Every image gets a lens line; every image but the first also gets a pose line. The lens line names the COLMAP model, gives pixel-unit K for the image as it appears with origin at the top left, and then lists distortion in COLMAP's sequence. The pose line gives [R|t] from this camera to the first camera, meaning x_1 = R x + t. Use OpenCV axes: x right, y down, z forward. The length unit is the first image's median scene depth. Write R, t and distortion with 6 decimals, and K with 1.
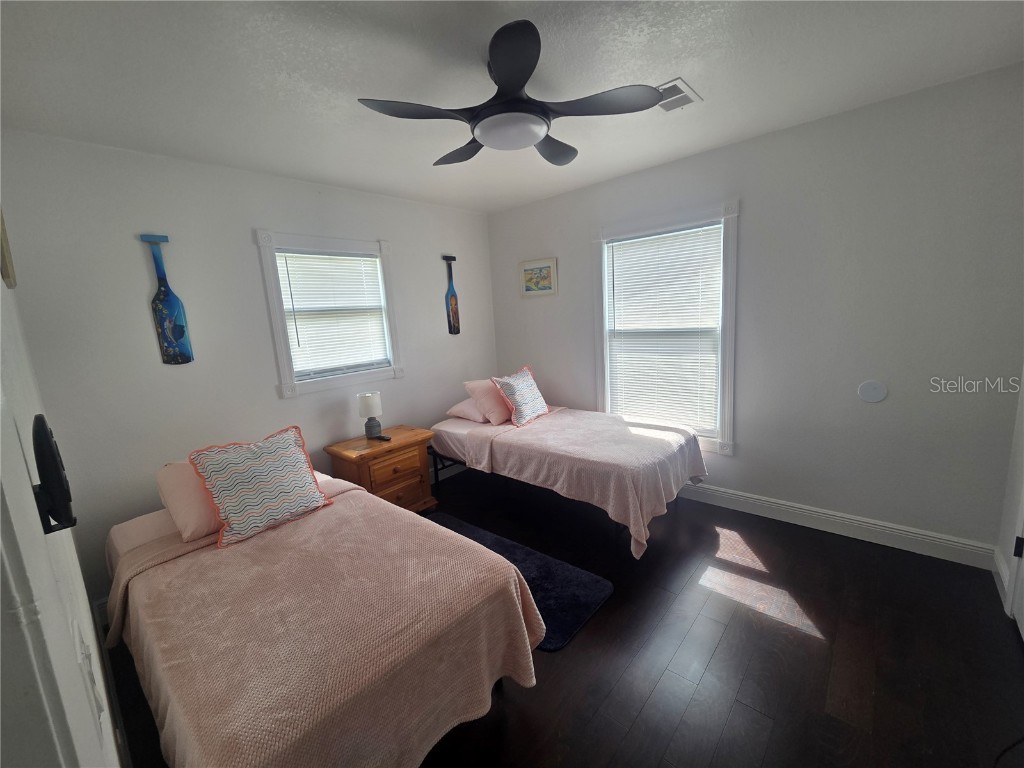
lens RADIAL K [[420.1, 0, 510.7], [0, 420.1, 384.8], [0, 0, 1]] dist [0.002906, -0.000243]
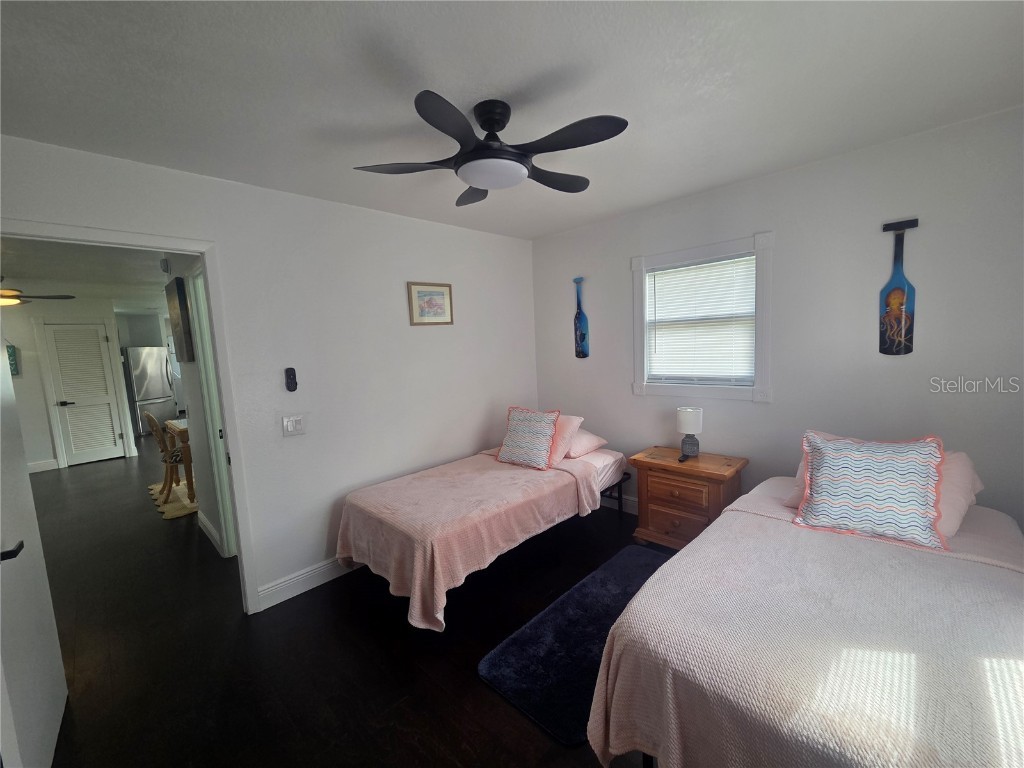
lens RADIAL K [[412.3, 0, 509.1], [0, 412.3, 387.7], [0, 0, 1]] dist [0.000745, -0.000062]
pose [[-0.046281, 0.172215, -0.983972, 0.629890], [-0.121042, 0.976802, 0.176653, -0.151067], [0.991568, 0.127278, -0.024362, 0.655877]]
